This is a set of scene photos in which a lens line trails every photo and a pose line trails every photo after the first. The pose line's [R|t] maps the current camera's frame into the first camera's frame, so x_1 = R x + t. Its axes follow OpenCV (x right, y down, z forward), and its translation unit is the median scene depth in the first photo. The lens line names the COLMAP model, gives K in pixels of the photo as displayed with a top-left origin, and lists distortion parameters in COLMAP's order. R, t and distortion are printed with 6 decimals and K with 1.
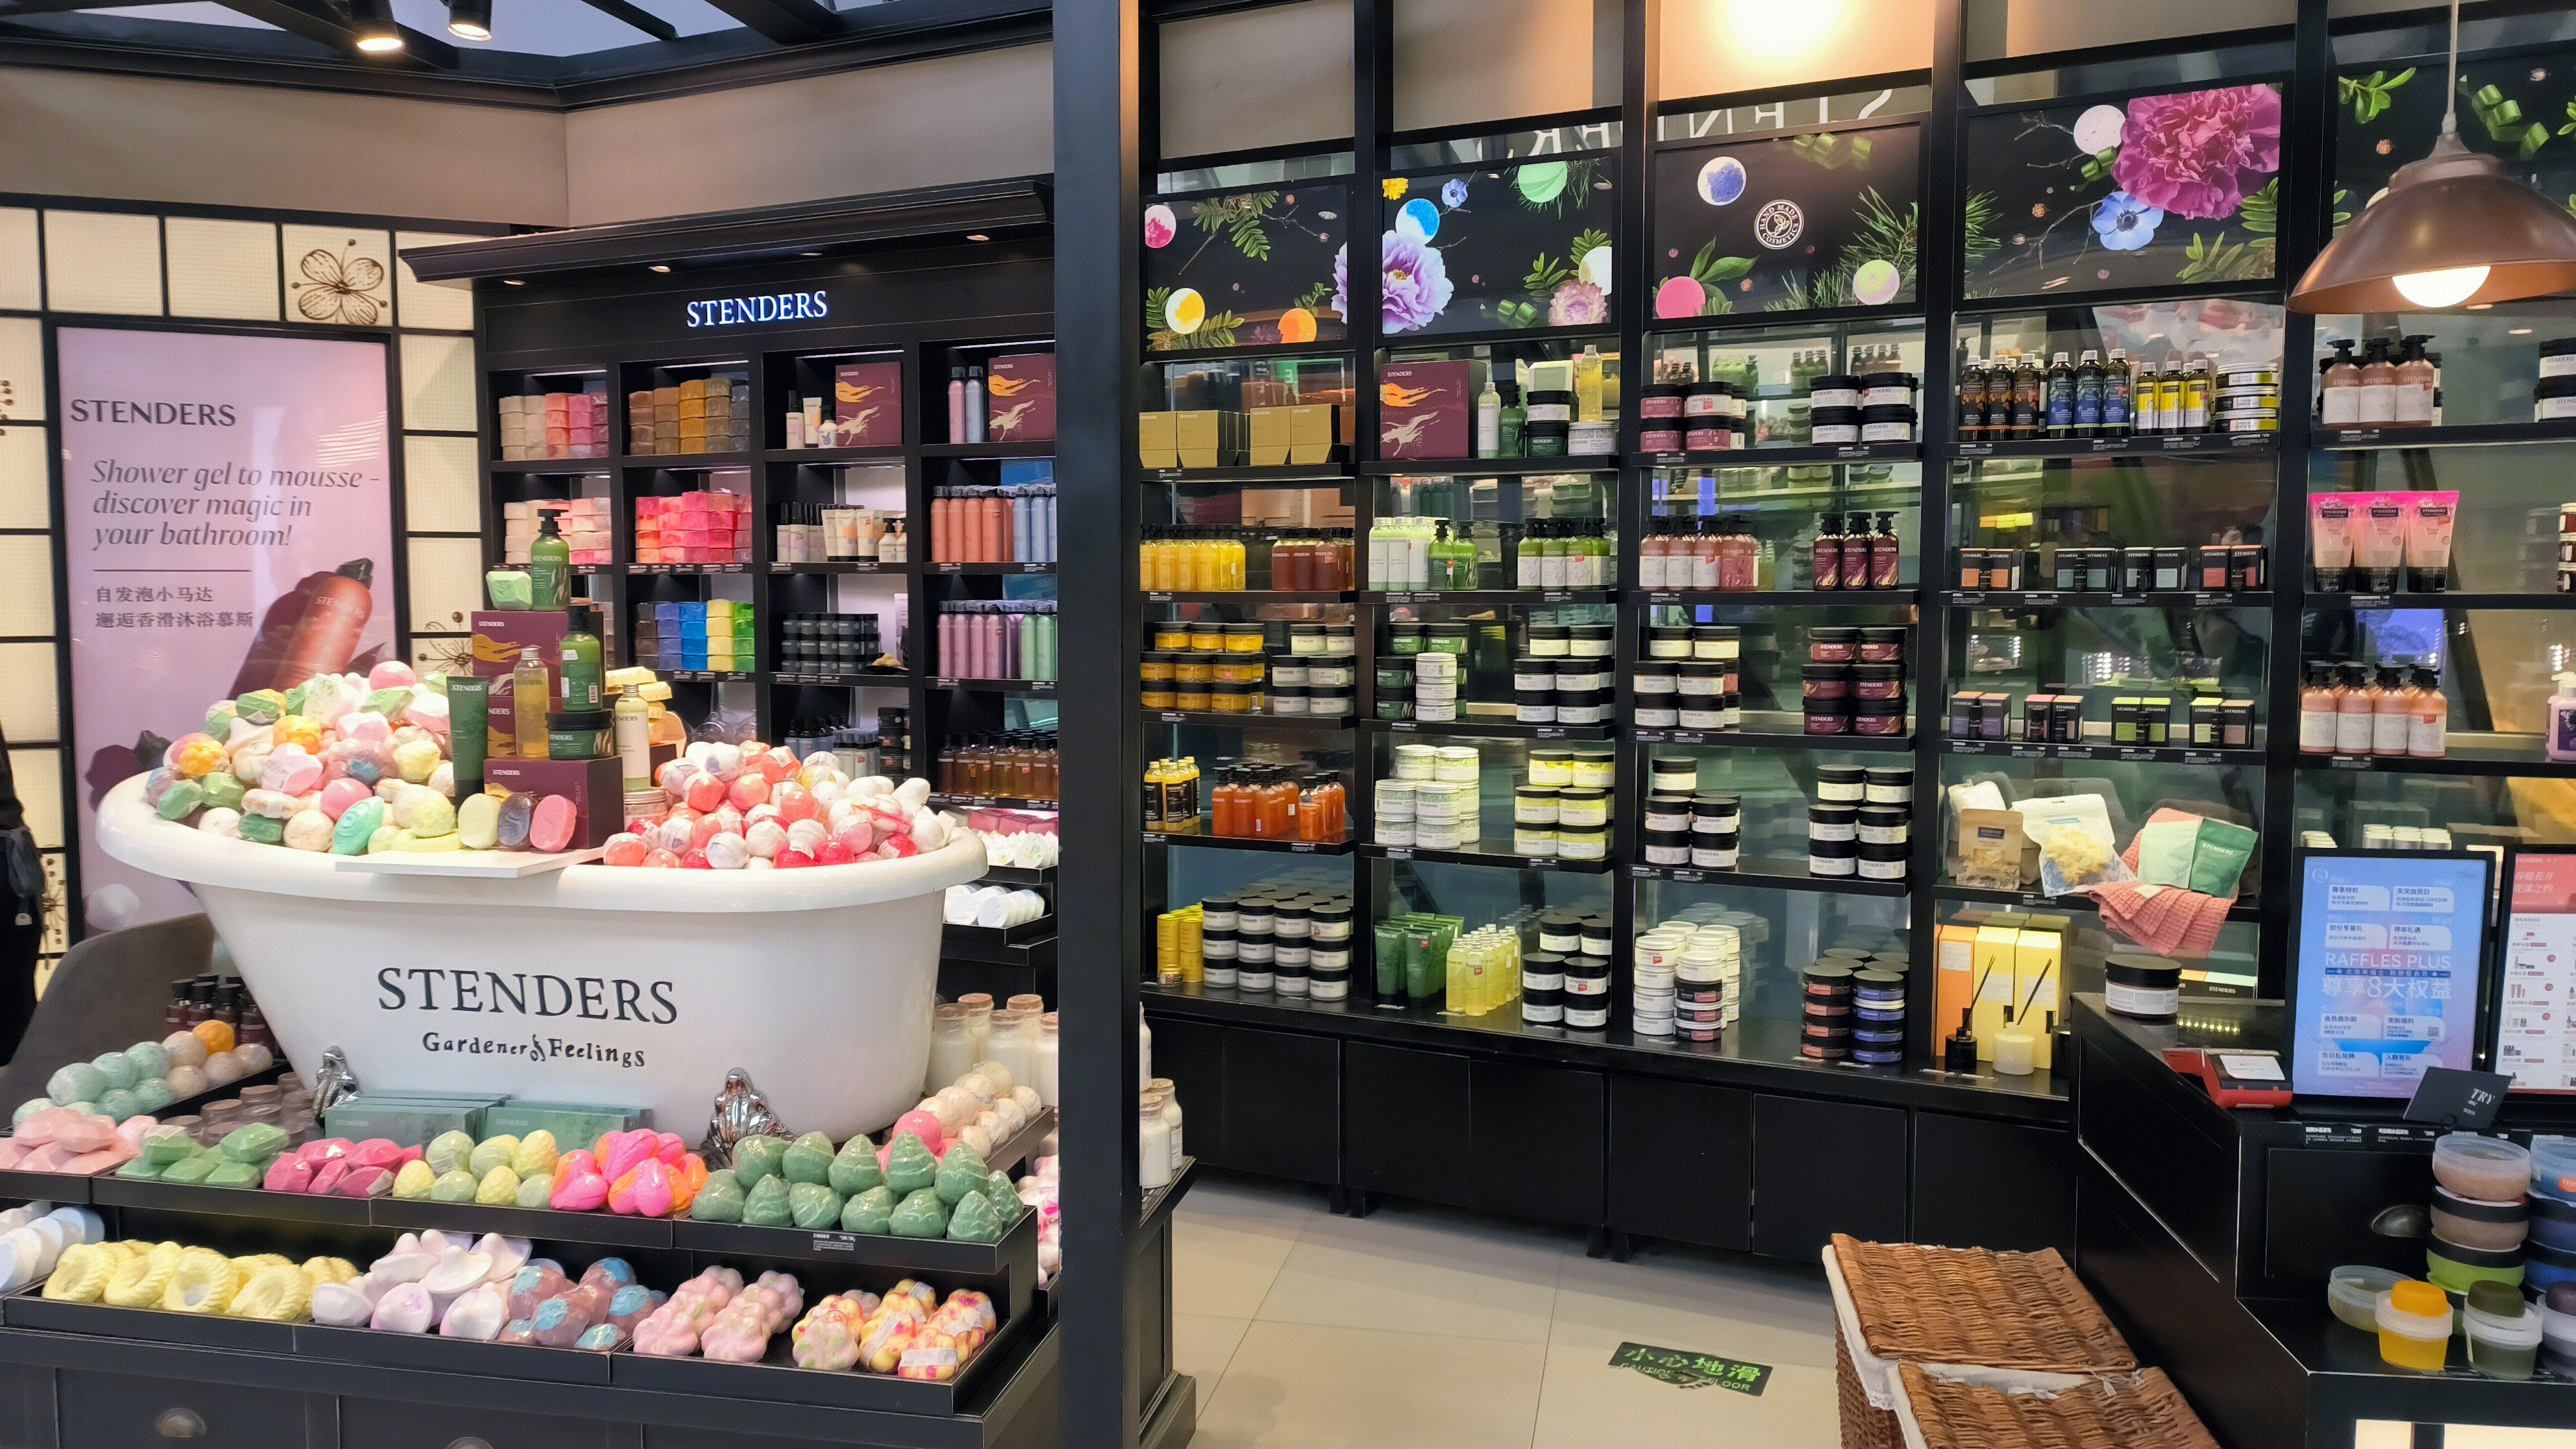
lens RADIAL K [[1881.2, 0, 1283.0], [0, 1881.2, 708.9], [0, 0, 1]] dist [0.038053, -0.030887]
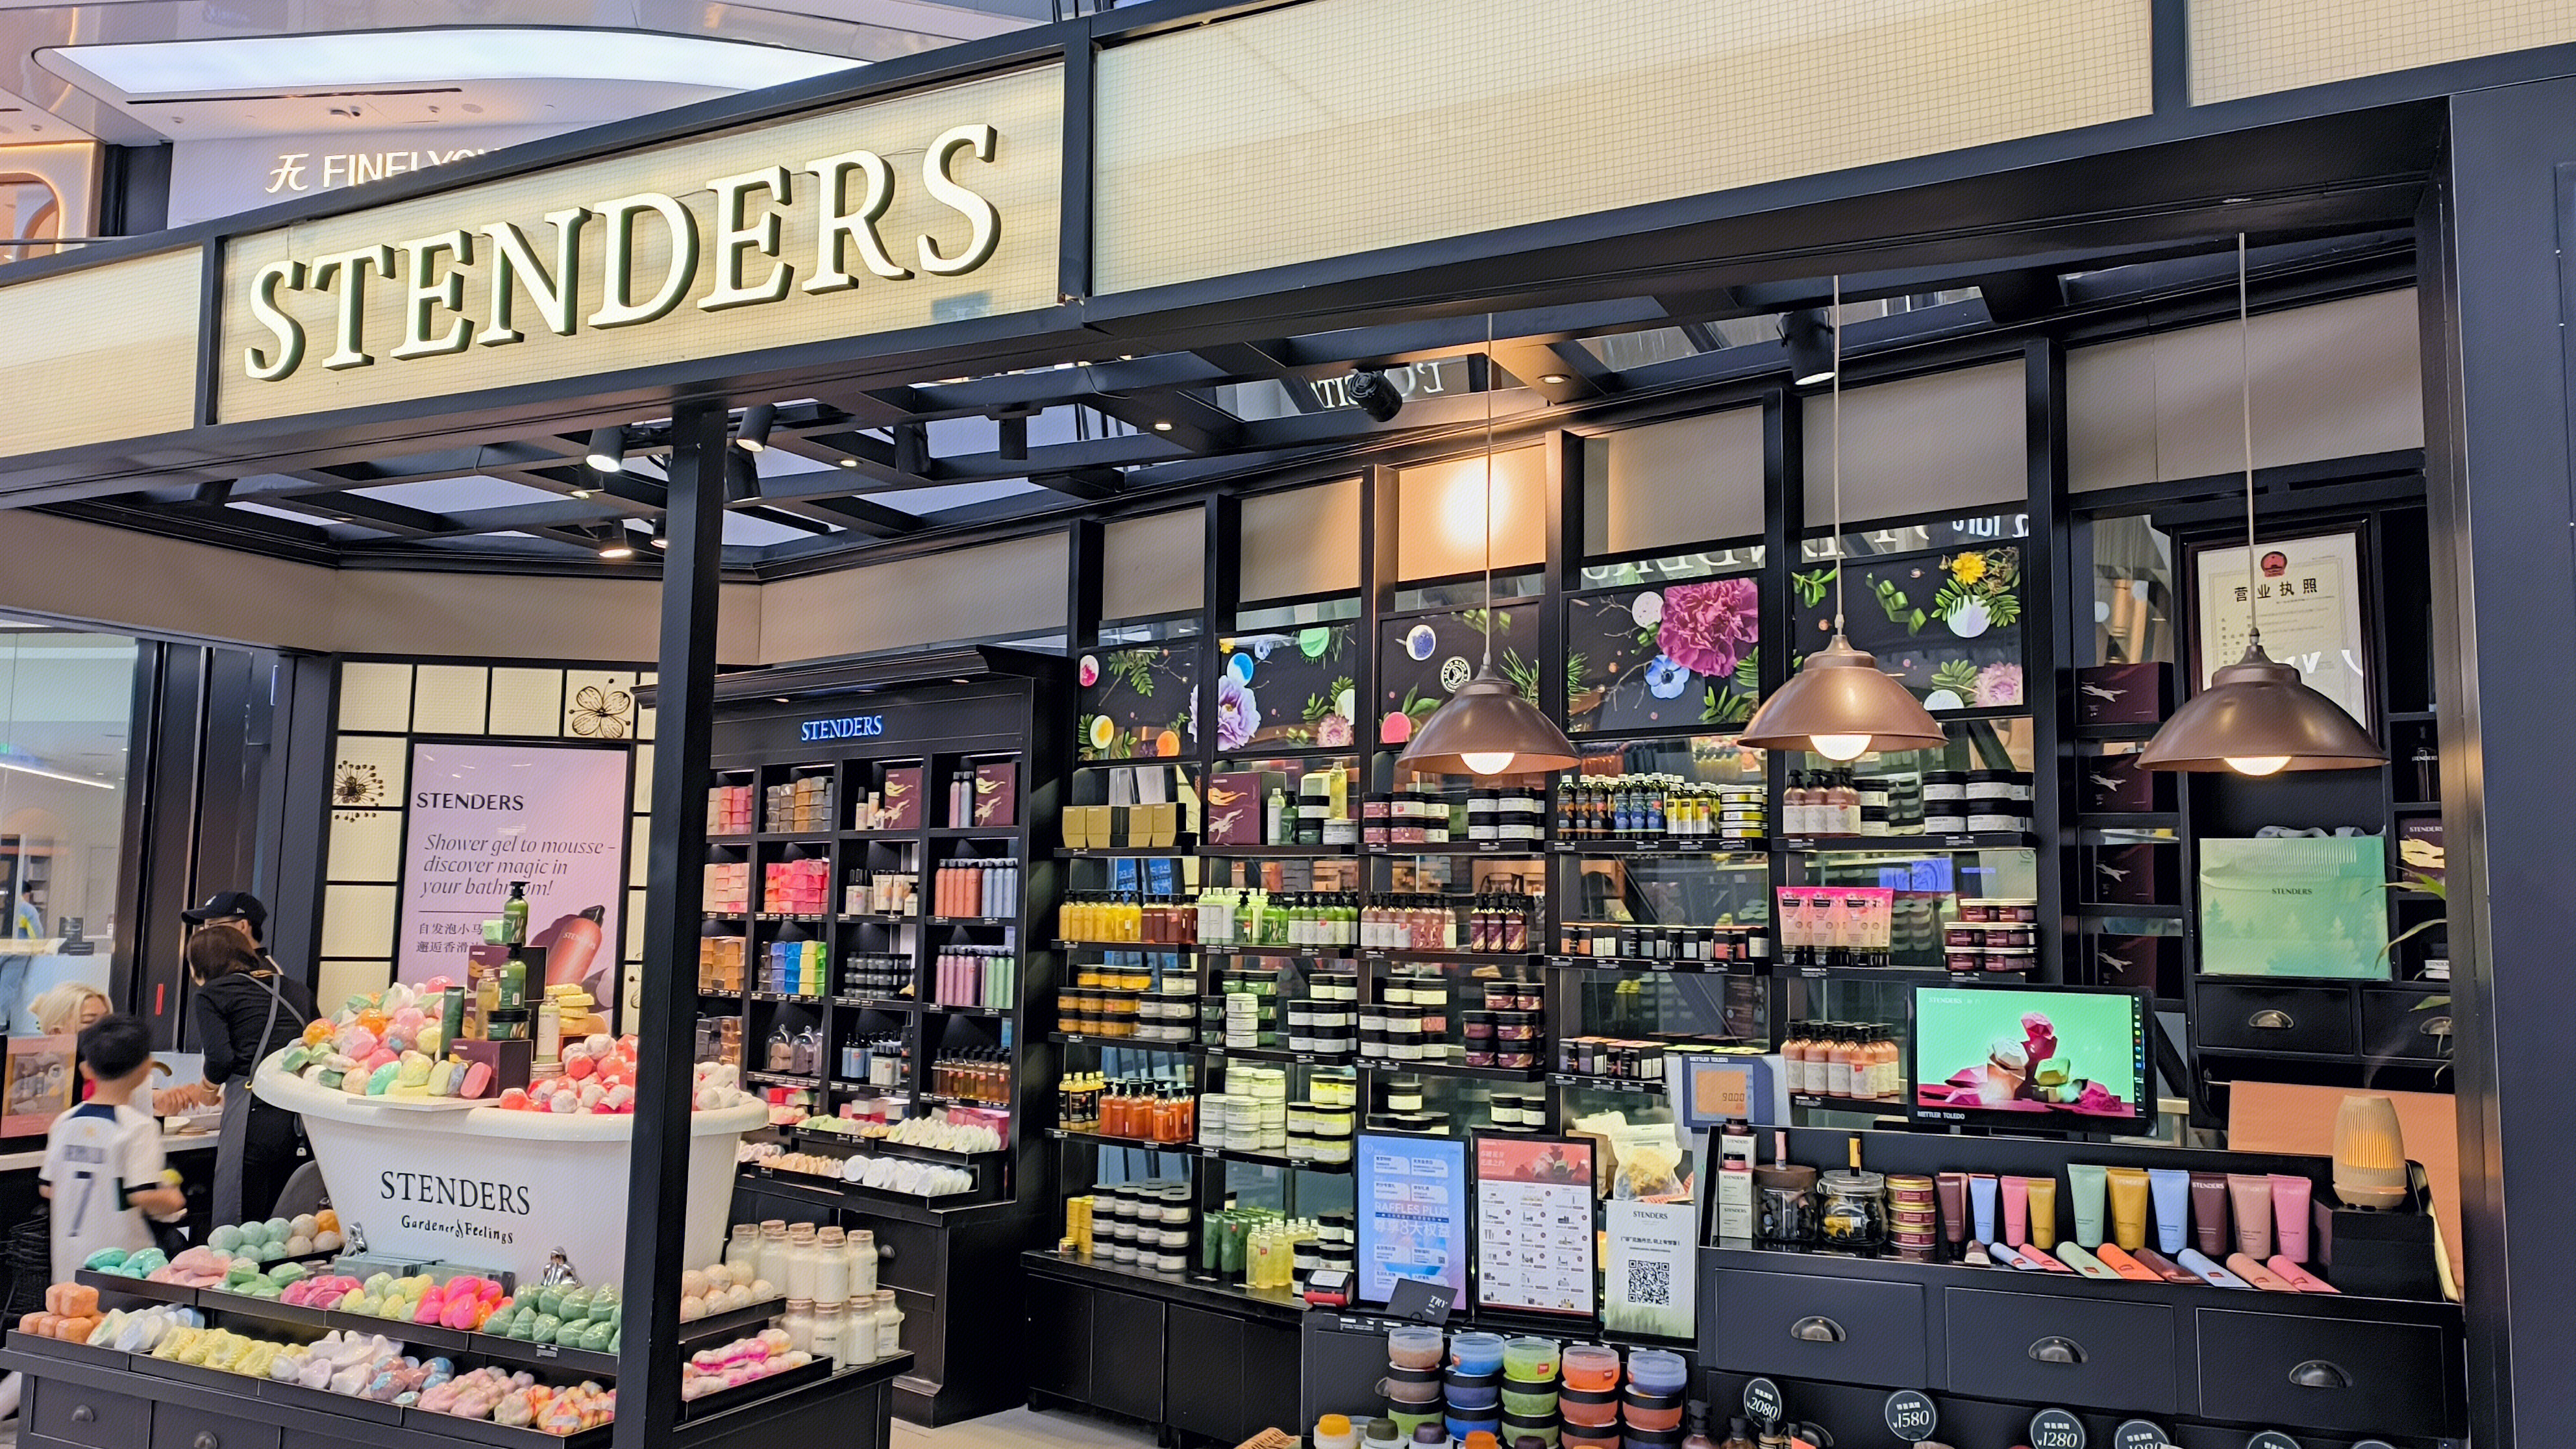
lens RADIAL K [[1881.2, 0, 1283.0], [0, 1881.2, 708.9], [0, 0, 1]] dist [0.038053, -0.030887]
pose [[0.967321, -0.008008, -0.253427, 0.437778], [-0.038495, 0.983276, -0.178004, 0.006808], [0.250614, 0.181943, 0.950836, -0.260091]]
